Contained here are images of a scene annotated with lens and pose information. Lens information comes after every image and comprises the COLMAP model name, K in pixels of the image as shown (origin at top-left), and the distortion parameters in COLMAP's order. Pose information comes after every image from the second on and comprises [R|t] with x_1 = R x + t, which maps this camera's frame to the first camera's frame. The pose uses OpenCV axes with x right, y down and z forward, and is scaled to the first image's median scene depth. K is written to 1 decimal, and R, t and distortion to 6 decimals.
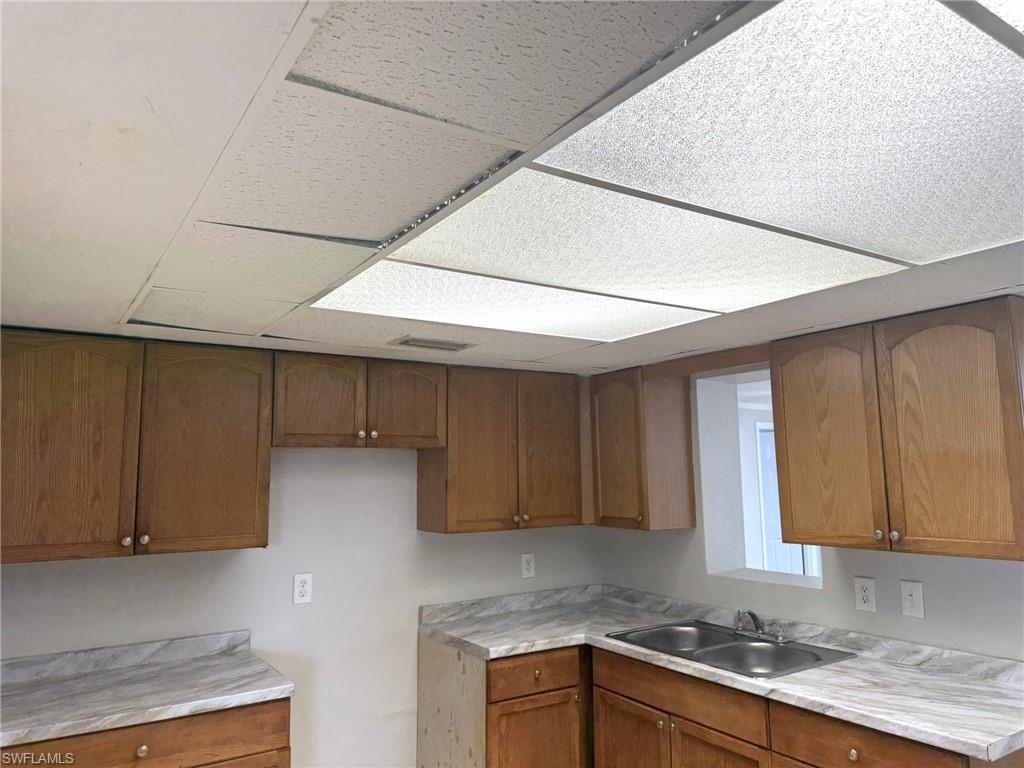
lens RADIAL K [[736.7, 0, 516.2], [0, 736.7, 382.8], [0, 0, 1]] dist [0.031031, -0.031777]
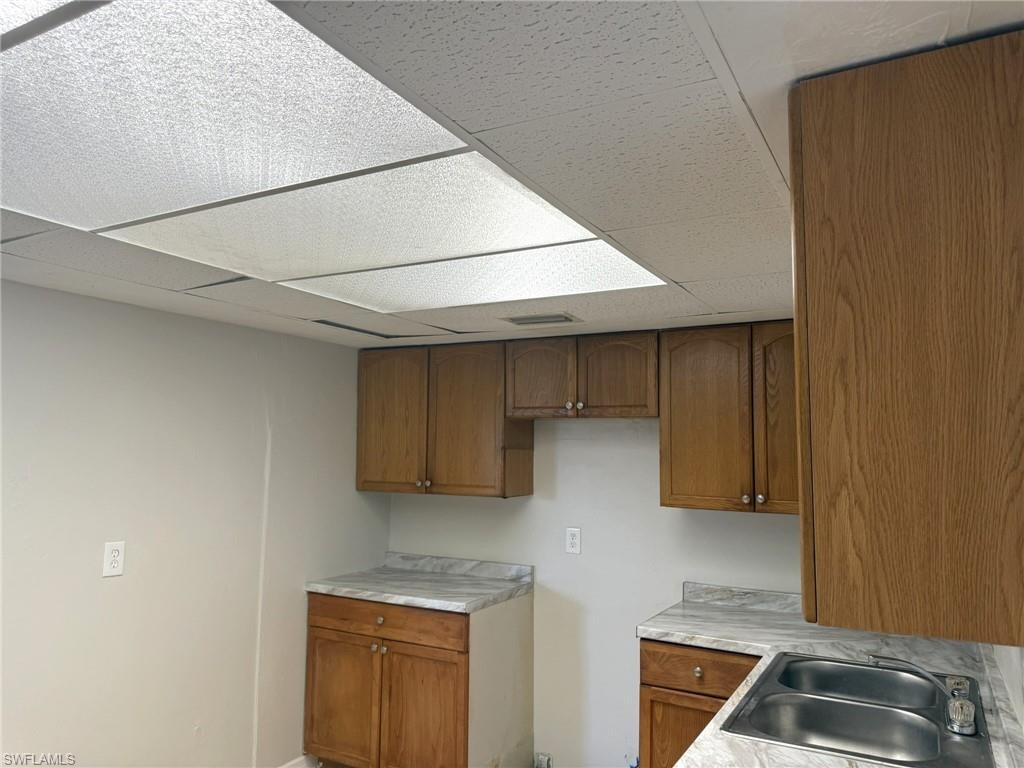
lens RADIAL K [[736.7, 0, 512.0], [0, 736.7, 383.5], [0, 0, 1]] dist [0.031031, -0.031777]
pose [[0.454509, -0.055509, -0.889011, 0.747395], [0.093583, 0.995509, -0.014314, 0.045220], [0.885812, -0.076690, 0.457662, 0.437752]]
